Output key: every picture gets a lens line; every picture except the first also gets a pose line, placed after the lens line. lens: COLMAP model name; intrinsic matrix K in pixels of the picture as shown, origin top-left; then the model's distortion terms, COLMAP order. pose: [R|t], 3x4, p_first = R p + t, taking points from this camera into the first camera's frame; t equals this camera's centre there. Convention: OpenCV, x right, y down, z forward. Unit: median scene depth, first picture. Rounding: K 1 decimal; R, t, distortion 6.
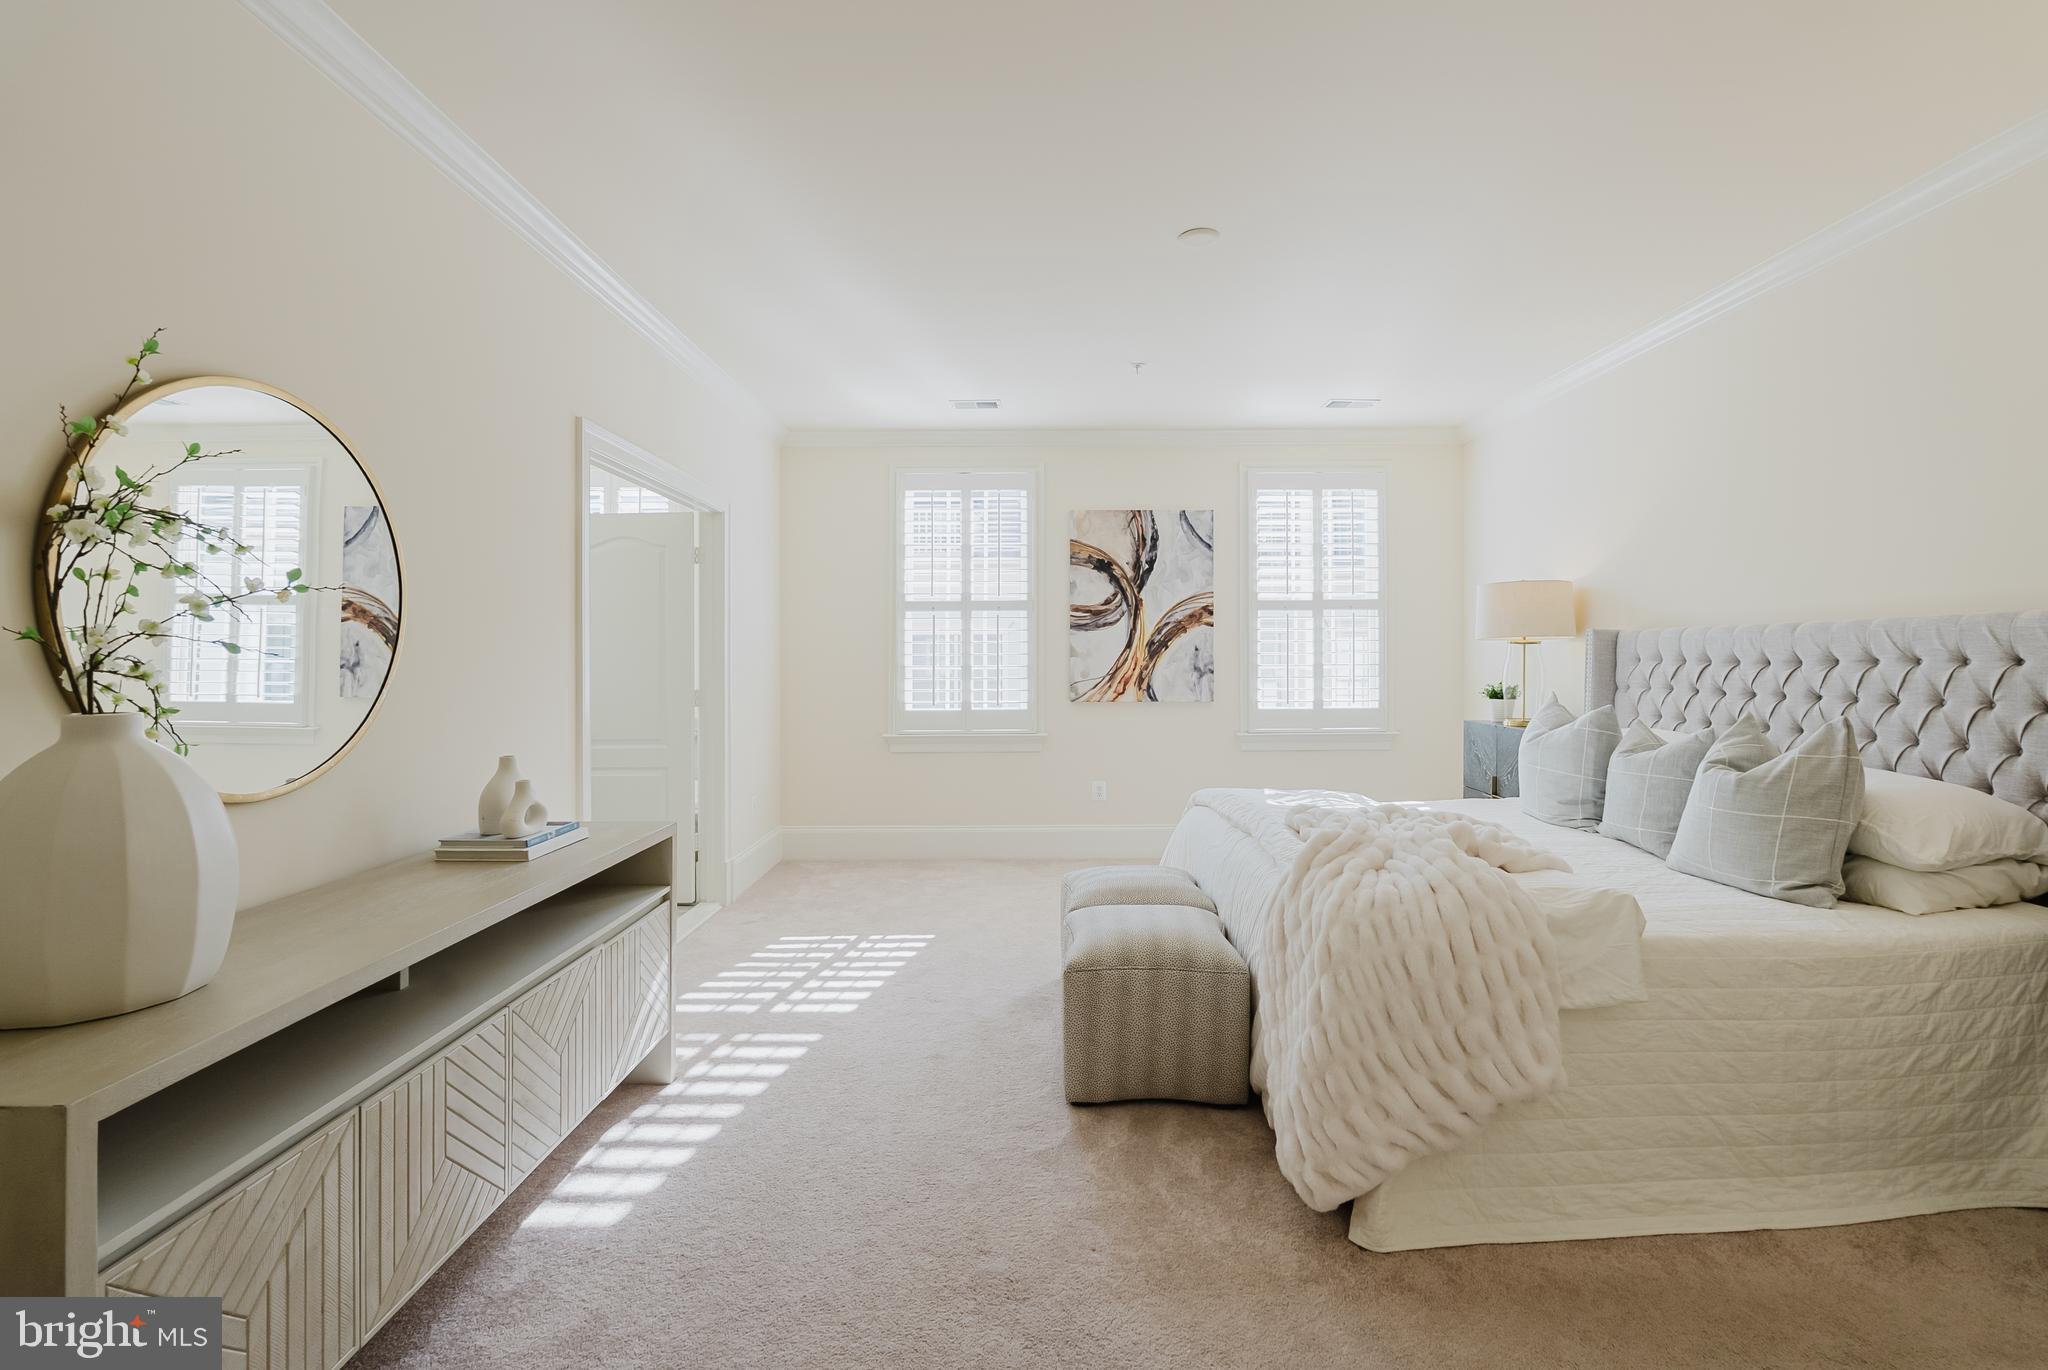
lens RADIAL K [[922.9, 0, 1026.7], [0, 922.9, 636.2], [0, 0, 1]] dist [-0.000677, -0.000135]
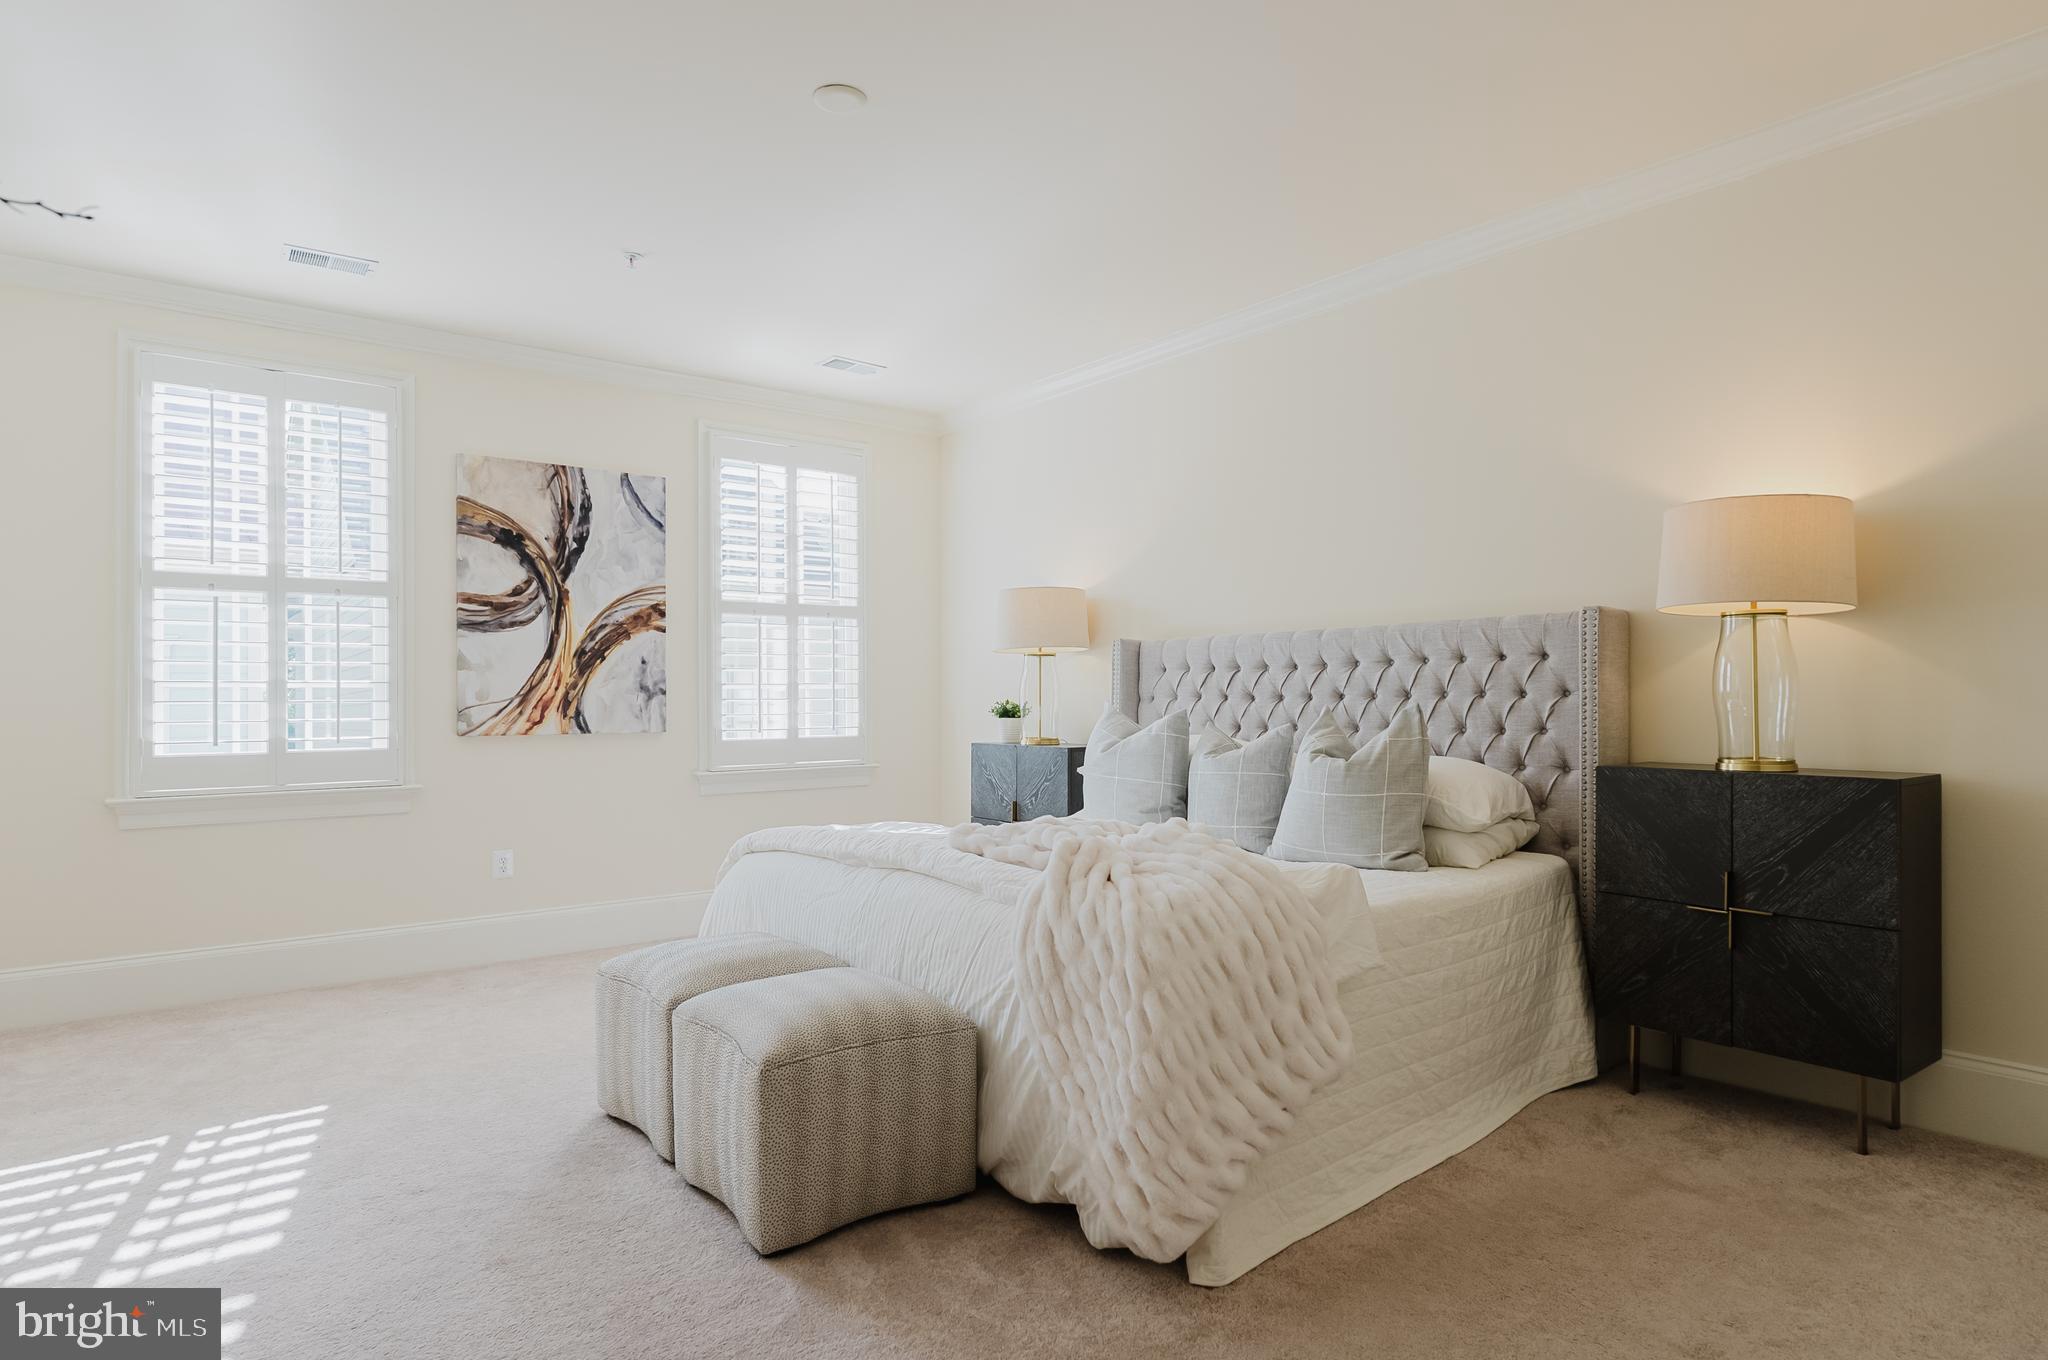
lens RADIAL K [[1156.8, 0, 1024.0], [0, 1156.8, 680.0], [0, 0, 1]] dist [0.003449, 0.001102]
pose [[0.783839, 0.009392, 0.620893, -0.282770], [-0.009752, 0.999948, -0.002814, 0.051900], [-0.620888, -0.003850, 0.783890, 0.145802]]
